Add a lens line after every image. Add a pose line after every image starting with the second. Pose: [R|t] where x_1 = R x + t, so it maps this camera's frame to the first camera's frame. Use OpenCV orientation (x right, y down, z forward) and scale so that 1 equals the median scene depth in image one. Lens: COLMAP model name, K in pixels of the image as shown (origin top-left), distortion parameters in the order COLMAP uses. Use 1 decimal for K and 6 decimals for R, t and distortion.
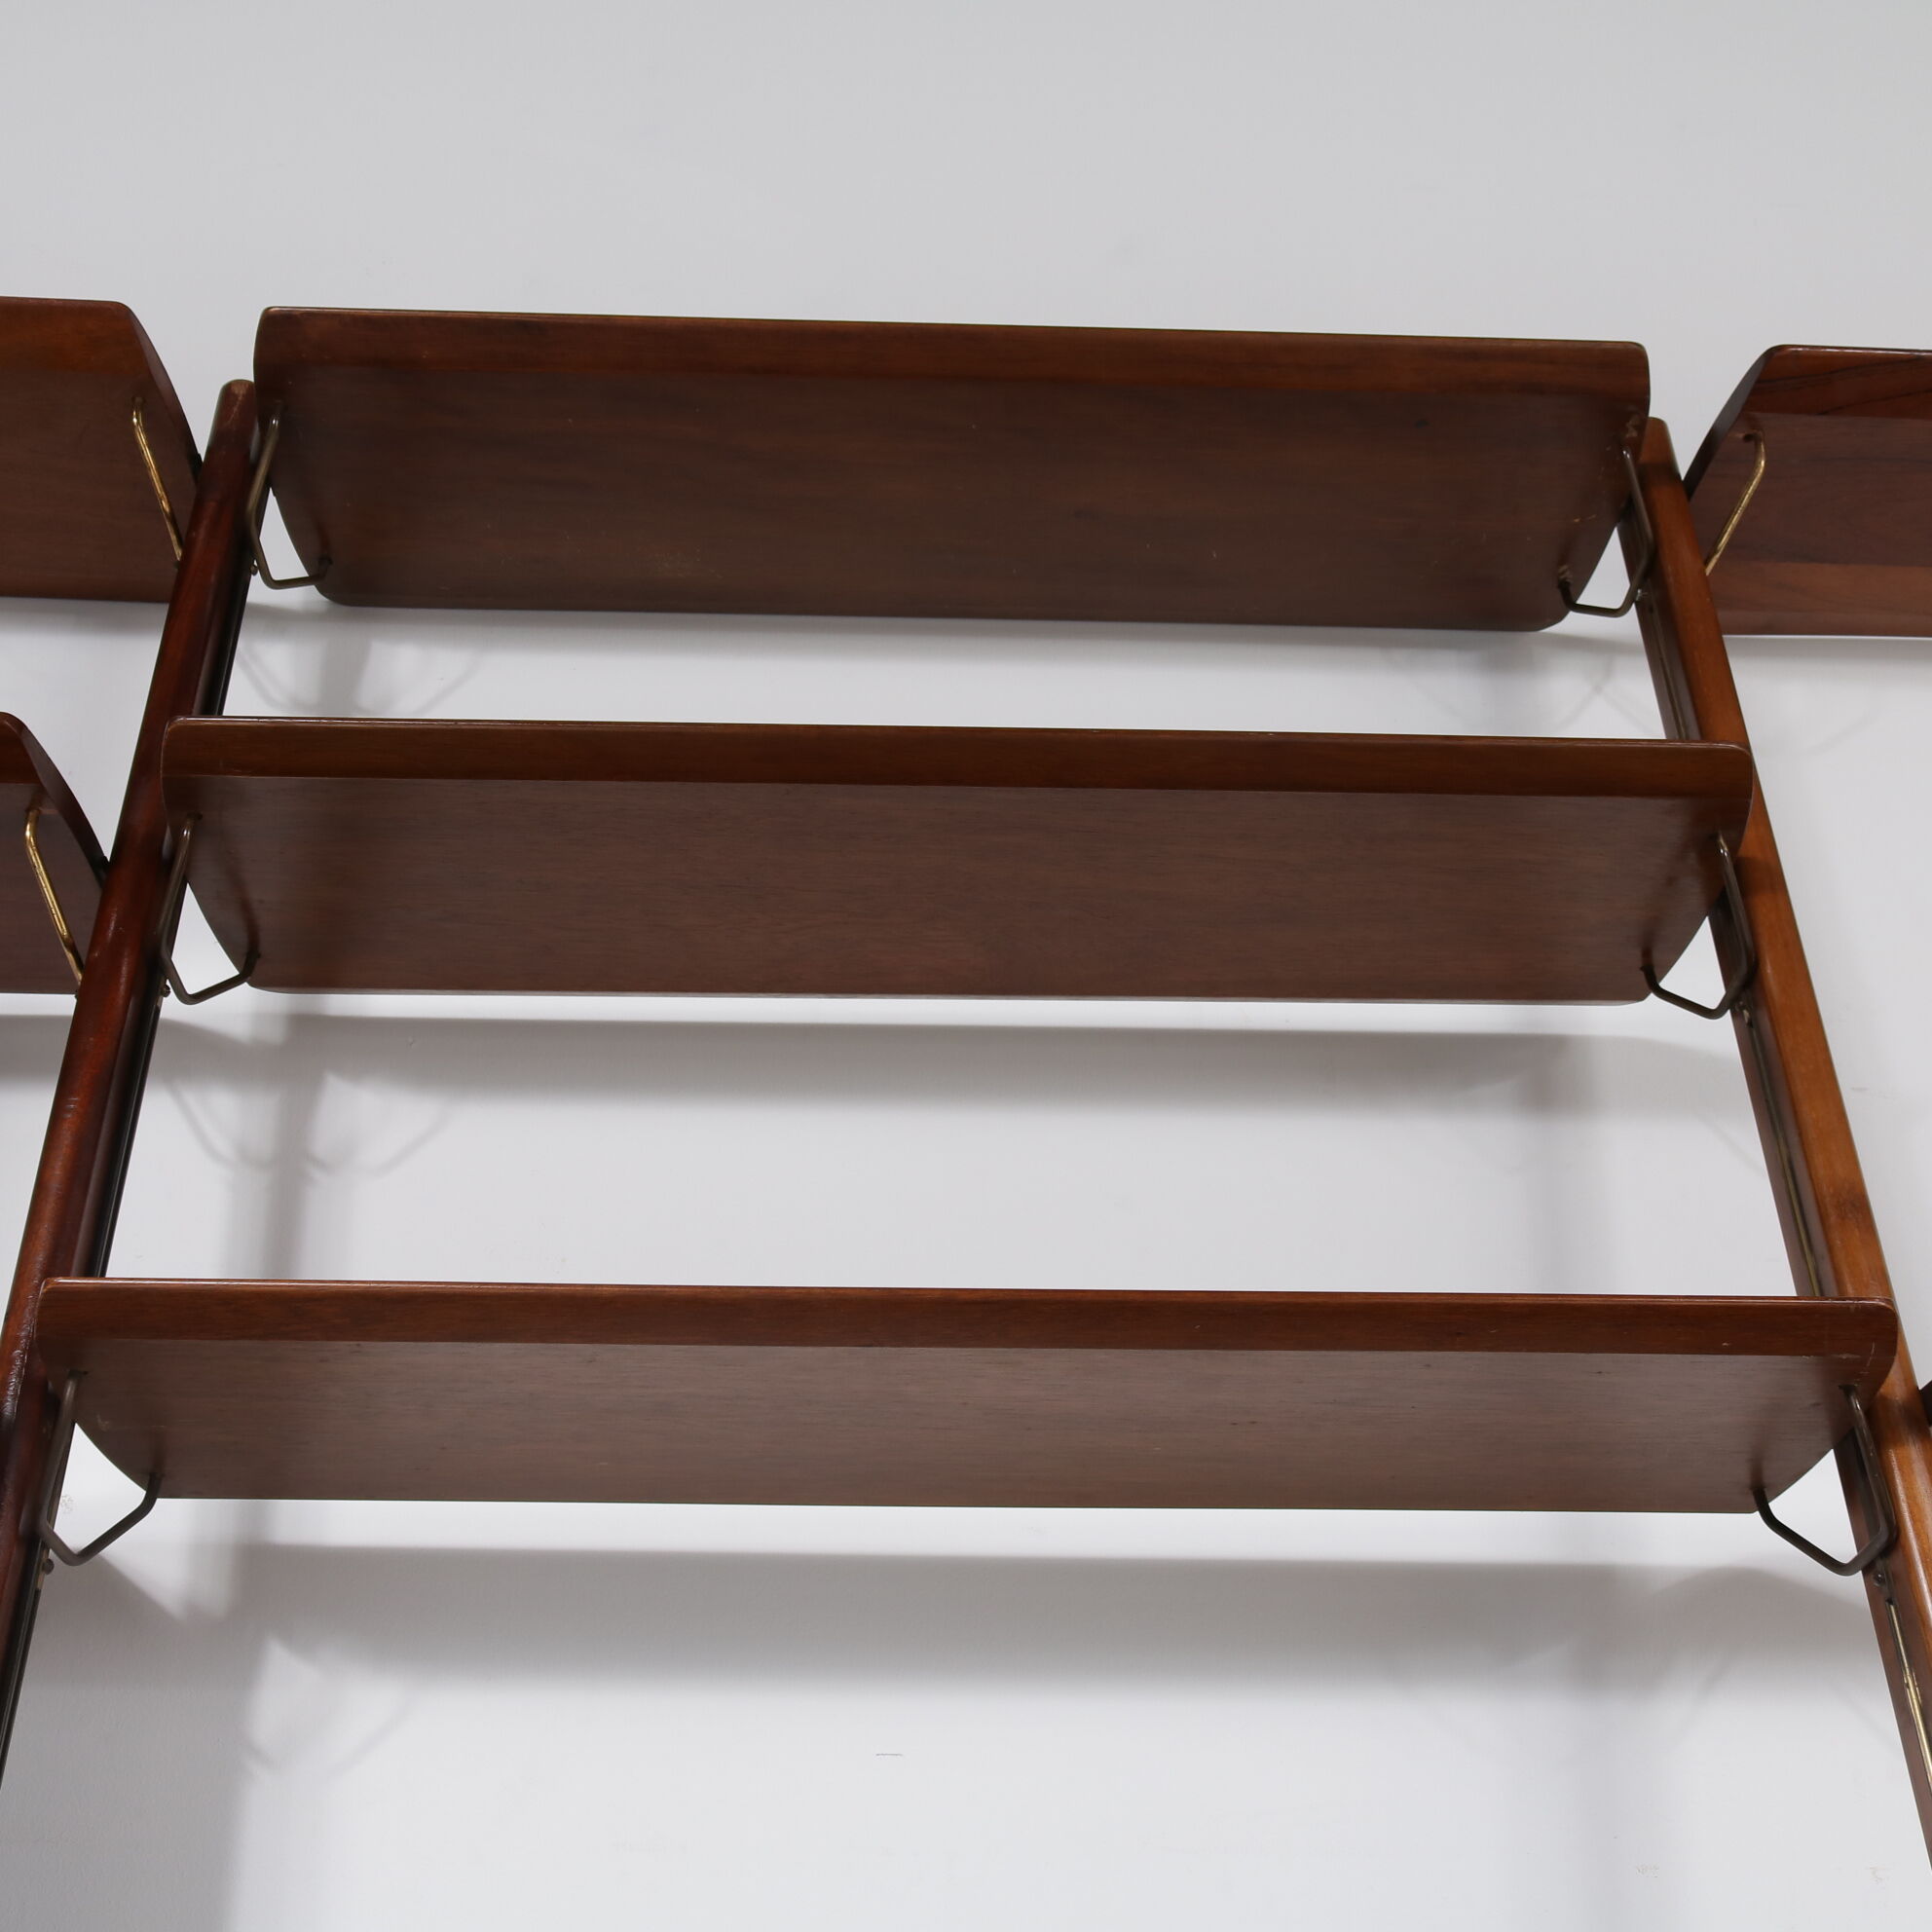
lens RADIAL K [[2344.1, 0, 966.0], [0, 2344.1, 966.0], [0, 0, 1]] dist [-0.018050, 0.069794]
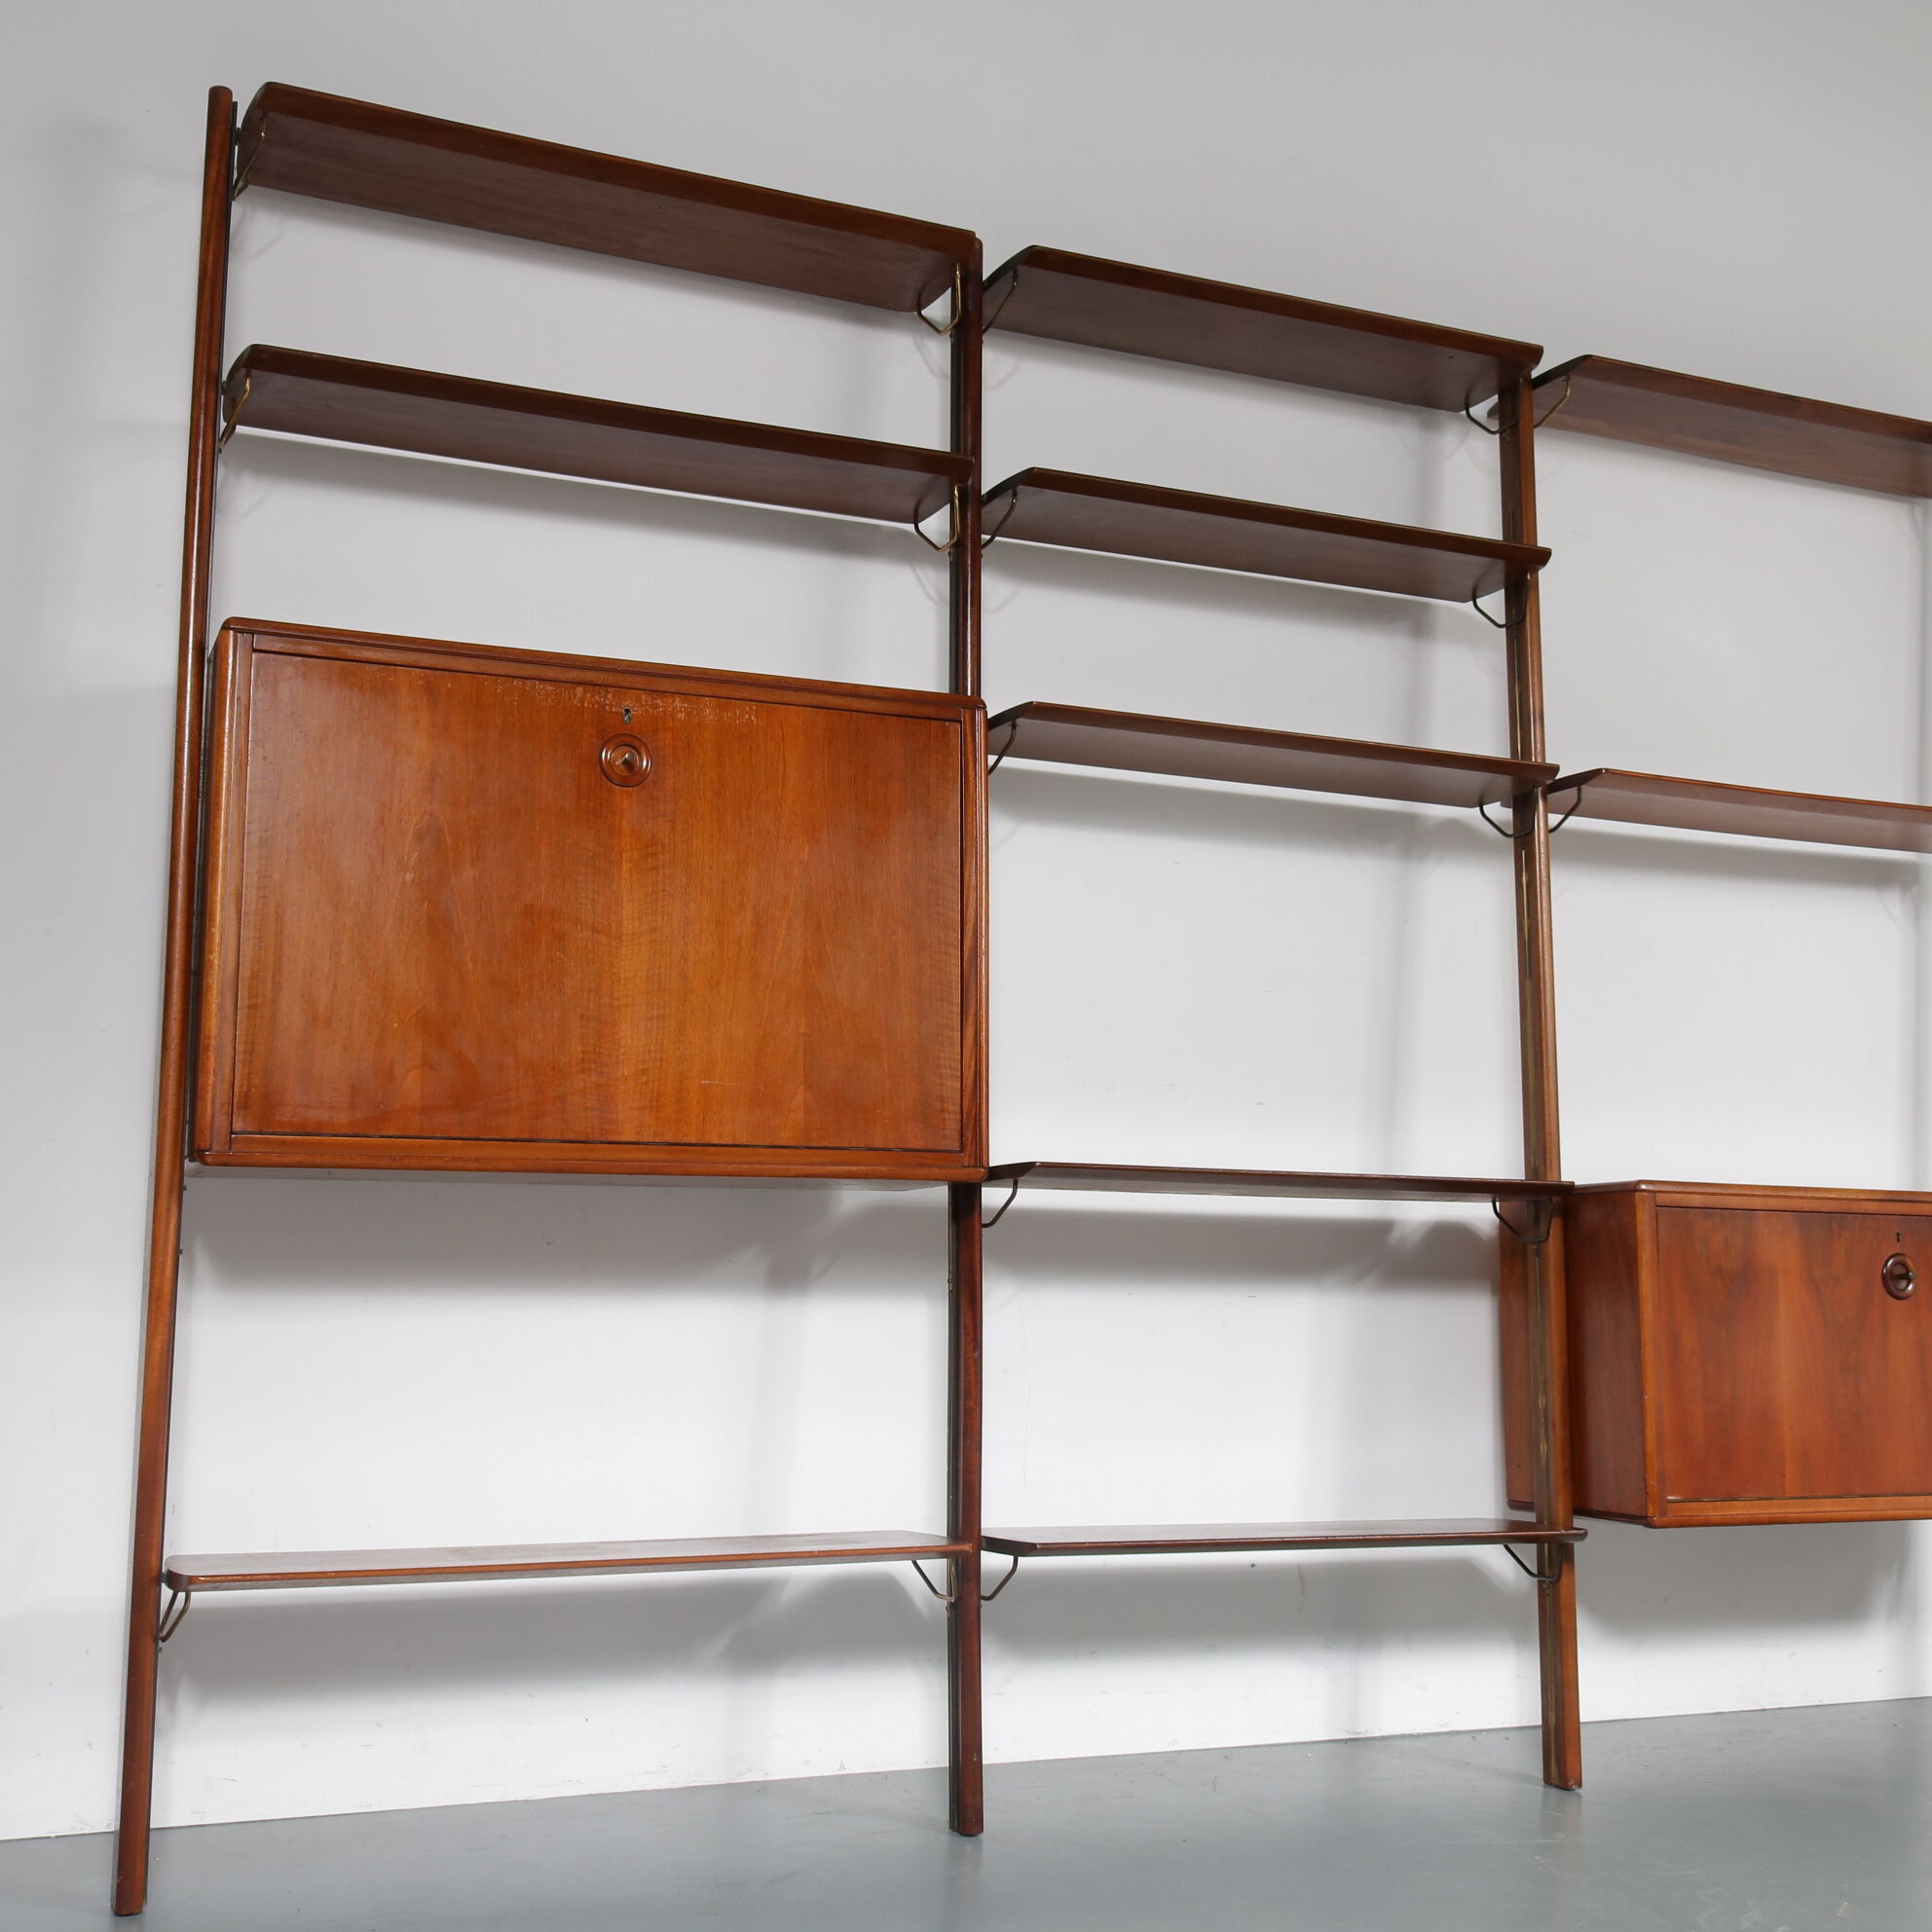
lens RADIAL K [[2344.1, 0, 966.0], [0, 2344.1, 966.0], [0, 0, 1]] dist [-0.018050, 0.069794]
pose [[0.939314, 0.065999, 0.336650, -1.140423], [-0.192379, 0.913838, 0.357619, -0.465136], [-0.284041, -0.400680, 0.871078, -1.310978]]
